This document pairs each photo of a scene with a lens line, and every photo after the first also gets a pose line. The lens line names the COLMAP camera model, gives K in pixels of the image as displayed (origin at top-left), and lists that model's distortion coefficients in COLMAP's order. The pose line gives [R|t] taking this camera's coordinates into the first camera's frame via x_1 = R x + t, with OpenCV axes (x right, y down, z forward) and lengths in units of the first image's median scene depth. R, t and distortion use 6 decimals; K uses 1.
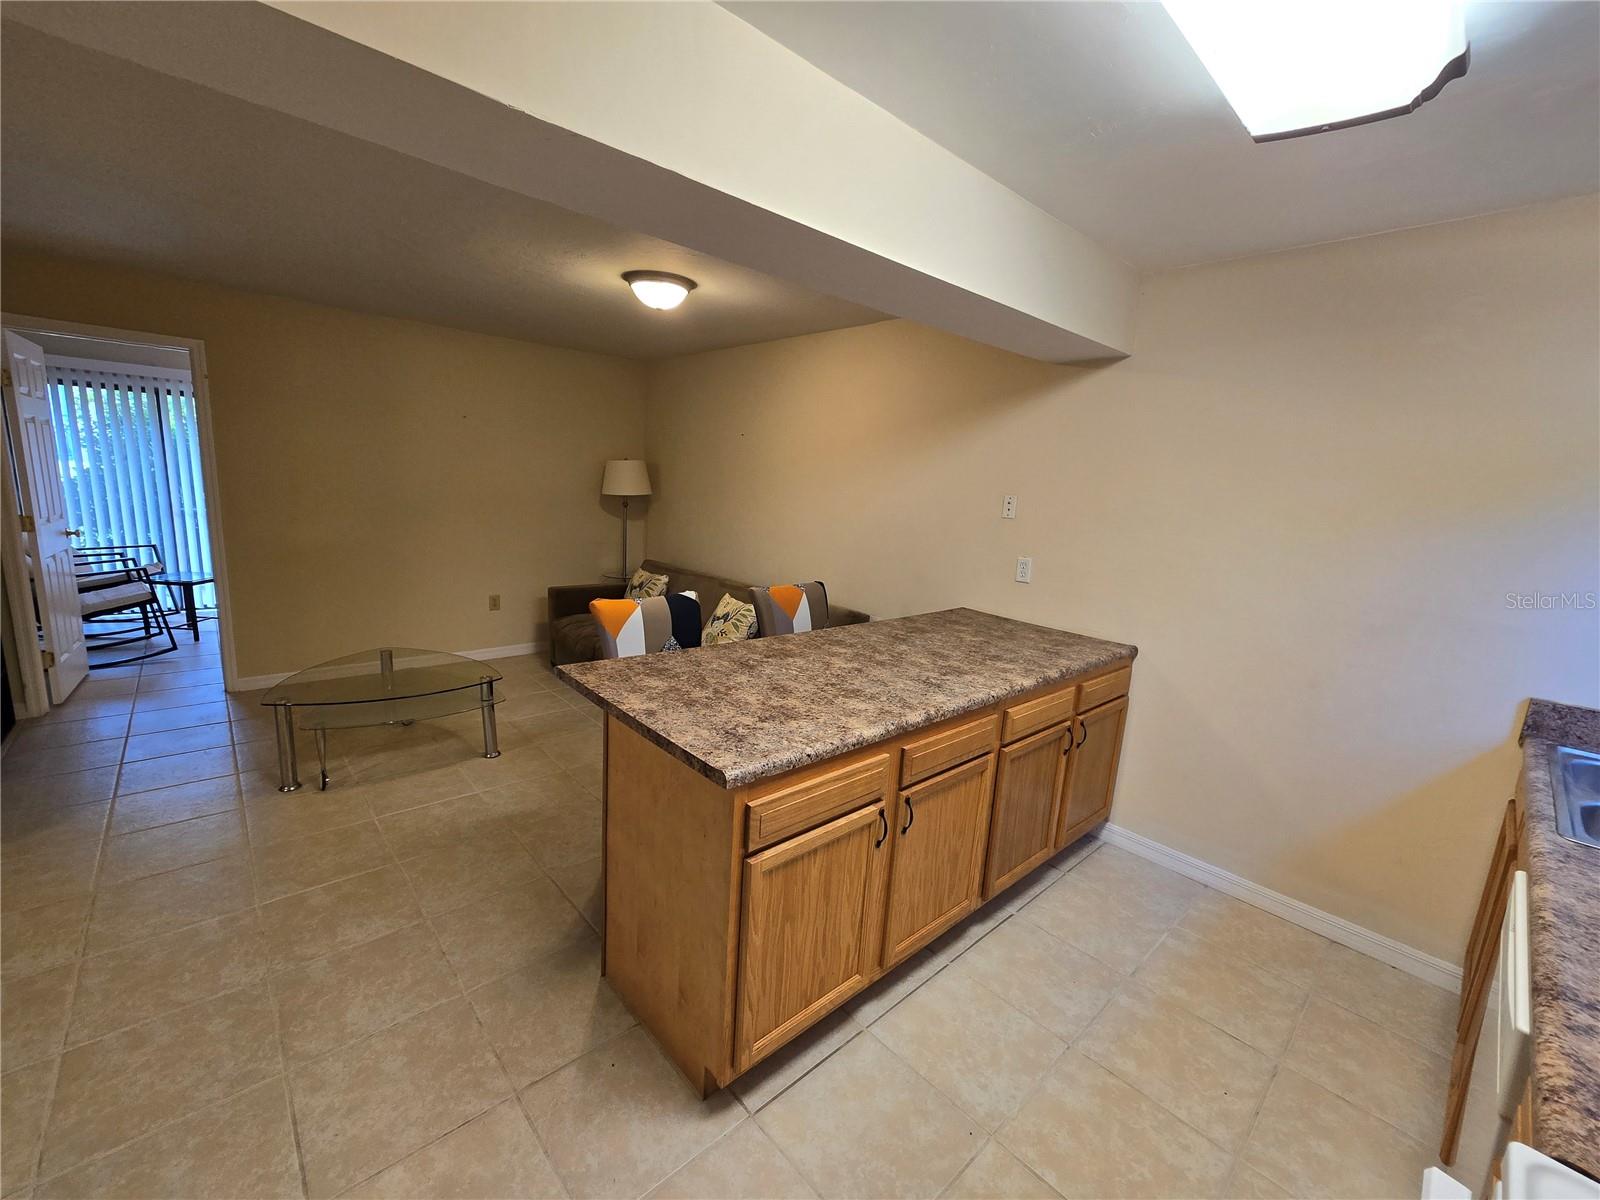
lens RADIAL K [[655.3, 0, 803.8], [0, 655.3, 606.7], [0, 0, 1]] dist [-0.002155, -0.000931]
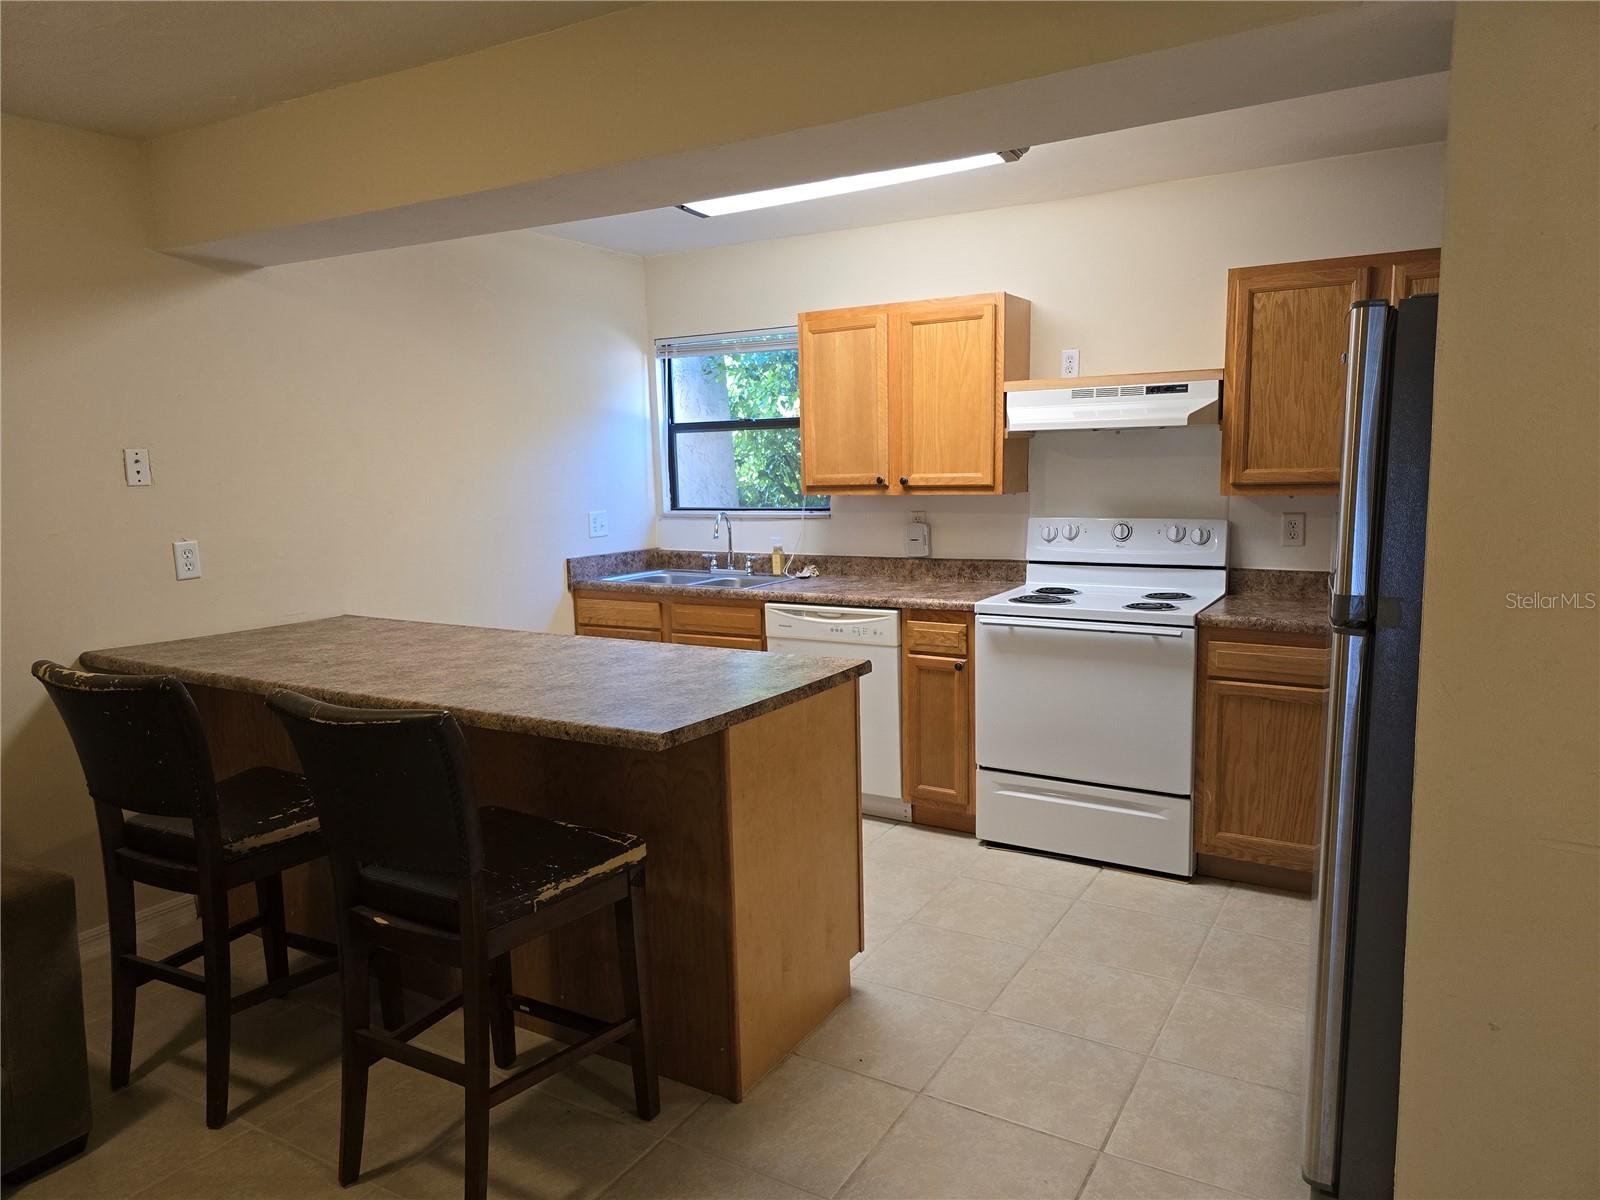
lens RADIAL K [[1066.7, 0, 800.0], [0, 1066.7, 600.0], [0, 0, 1]] dist [0.088881, -0.124247]
pose [[-0.286300, -0.179534, 0.941169, -1.318924], [0.185083, 0.953424, 0.238174, -0.246698], [-0.940094, 0.242384, -0.239737, 1.046999]]
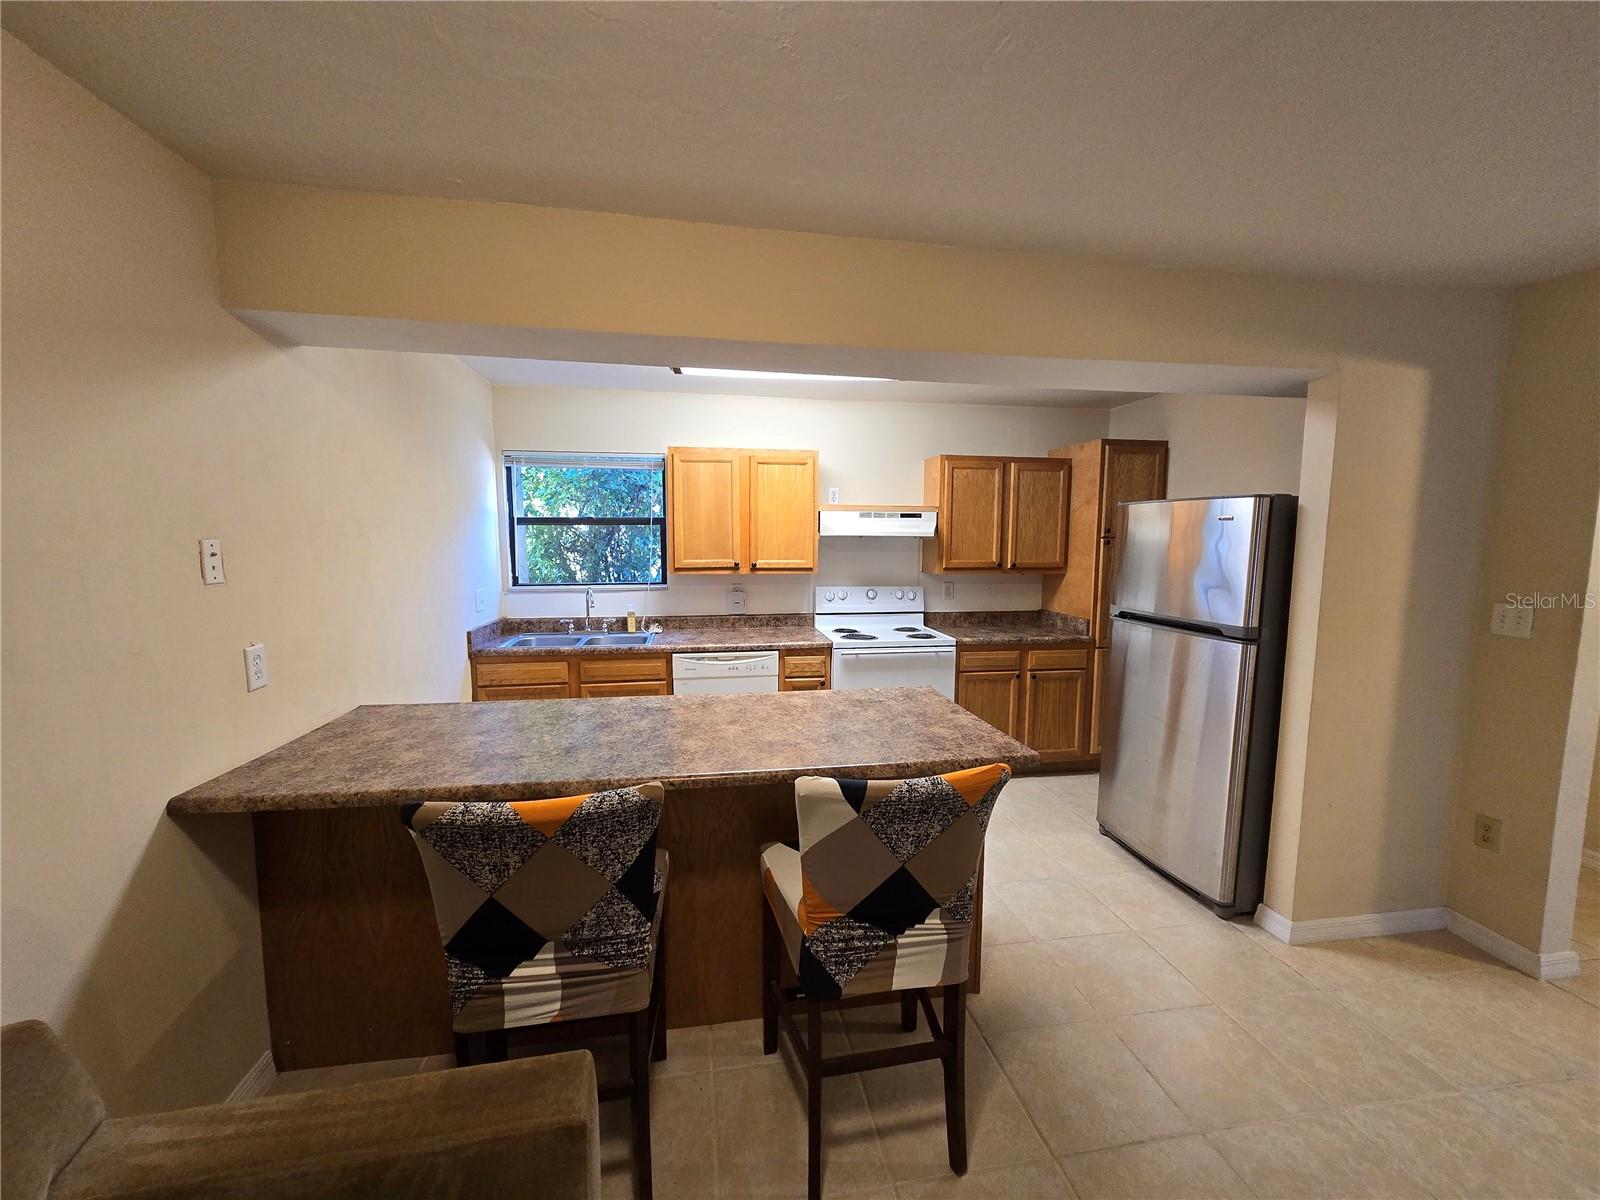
lens RADIAL K [[655.3, 0, 803.8], [0, 655.3, 606.7], [0, 0, 1]] dist [-0.002155, -0.000931]
pose [[-0.838205, -0.122087, 0.531515, -0.544308], [0.048835, 0.953901, 0.296122, -0.380800], [-0.543165, 0.274167, -0.793602, 1.782640]]
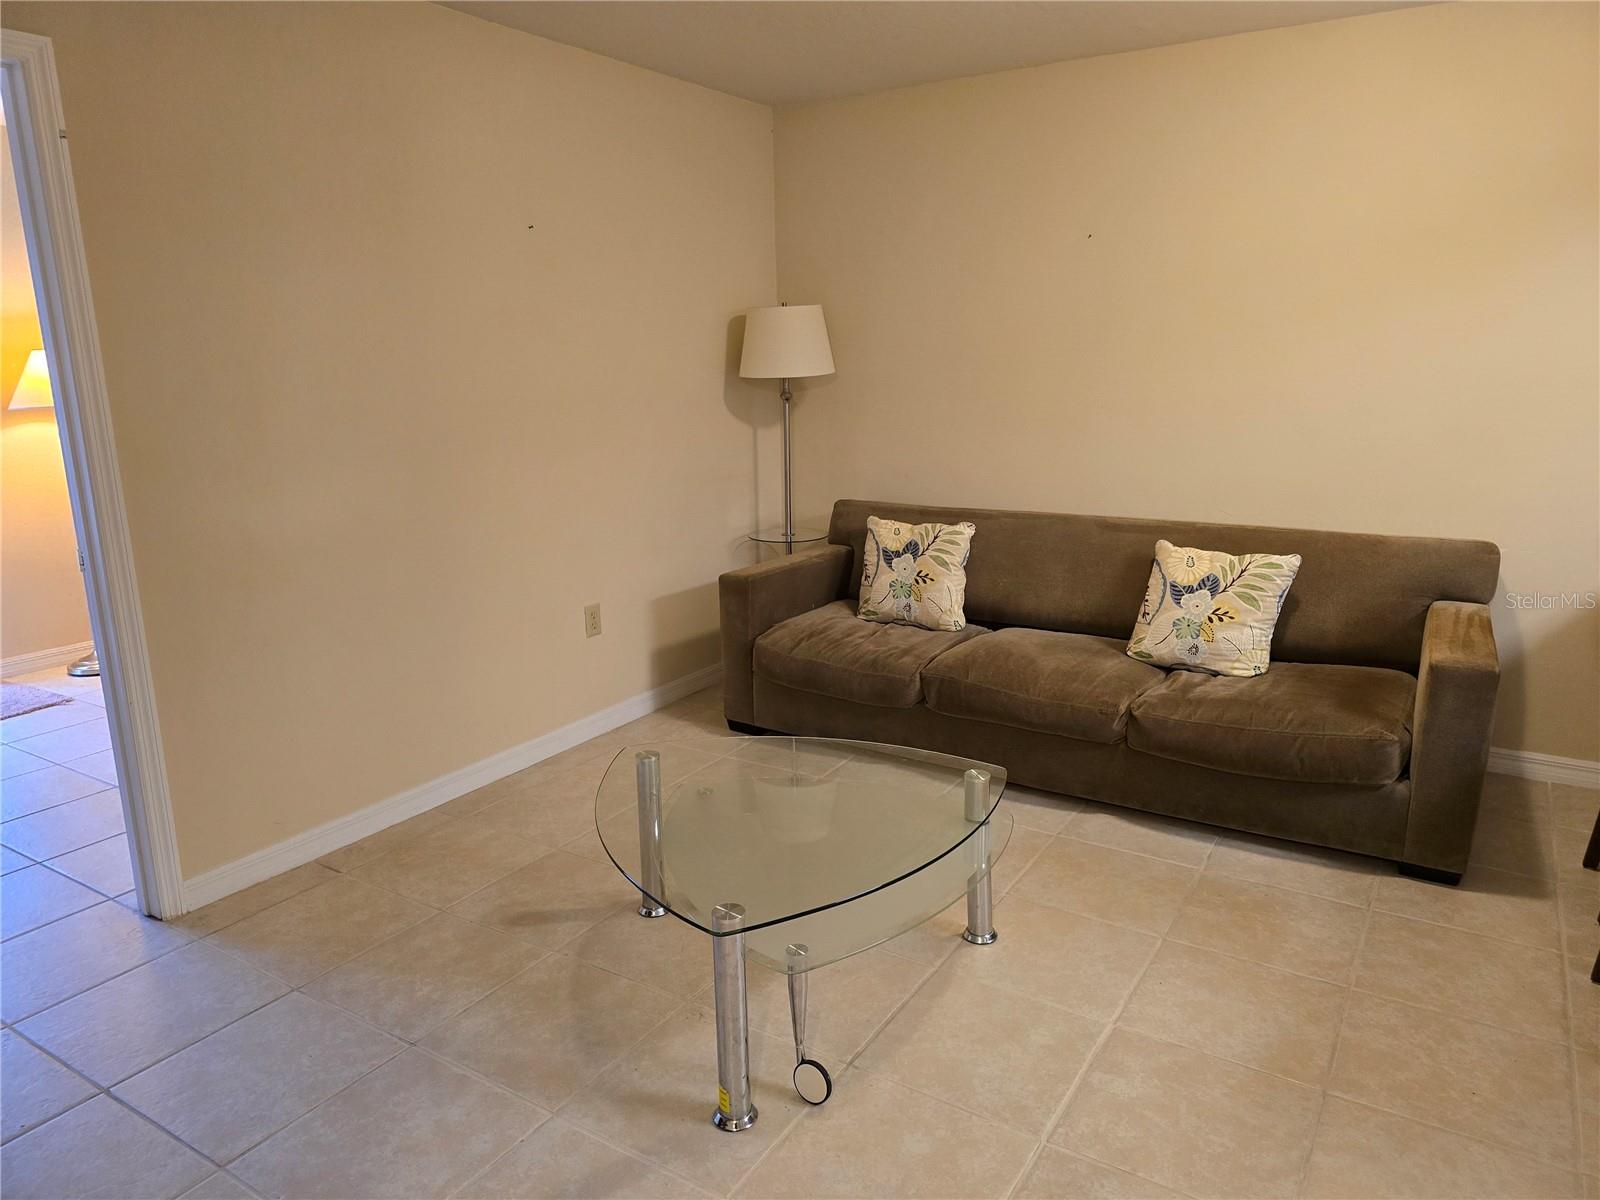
lens RADIAL K [[1069.3, 0, 807.2], [0, 1069.3, 604.3], [0, 0, 1]] dist [0.078359, -0.081571]
pose [[0.962697, -0.131317, 0.236582, -1.237140], [0.119798, 0.990830, 0.062491, -0.118648], [-0.242619, -0.031818, 0.969600, 0.479000]]
